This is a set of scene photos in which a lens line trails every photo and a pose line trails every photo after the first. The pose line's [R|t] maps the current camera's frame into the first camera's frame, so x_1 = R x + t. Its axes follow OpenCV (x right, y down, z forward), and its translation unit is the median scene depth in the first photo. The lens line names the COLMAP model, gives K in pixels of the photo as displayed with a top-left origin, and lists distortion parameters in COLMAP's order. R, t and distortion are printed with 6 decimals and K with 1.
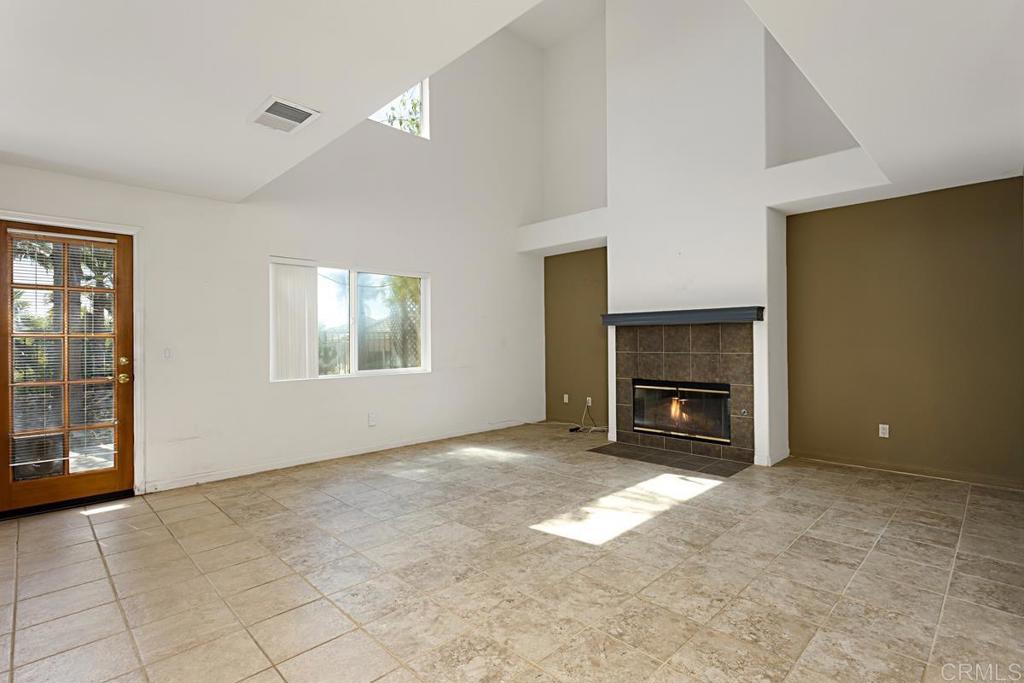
lens RADIAL K [[483.6, 0, 518.9], [0, 483.6, 339.3], [0, 0, 1]] dist [0.007977, 0.000604]
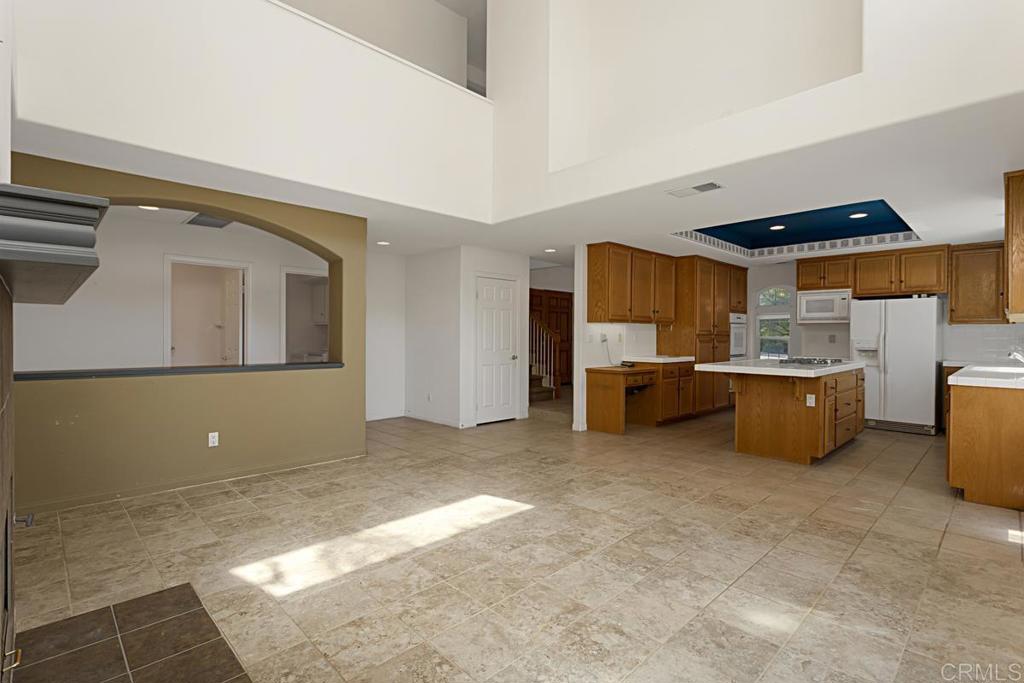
lens RADIAL K [[486.1, 0, 509.2], [0, 486.1, 339.5], [0, 0, 1]] dist [0.003884, 0.000578]
pose [[-0.999758, 0.003220, 0.021763, 0.030426], [0.003297, 0.999989, 0.003463, -0.006106], [-0.021752, 0.003534, -0.999757, 1.421266]]
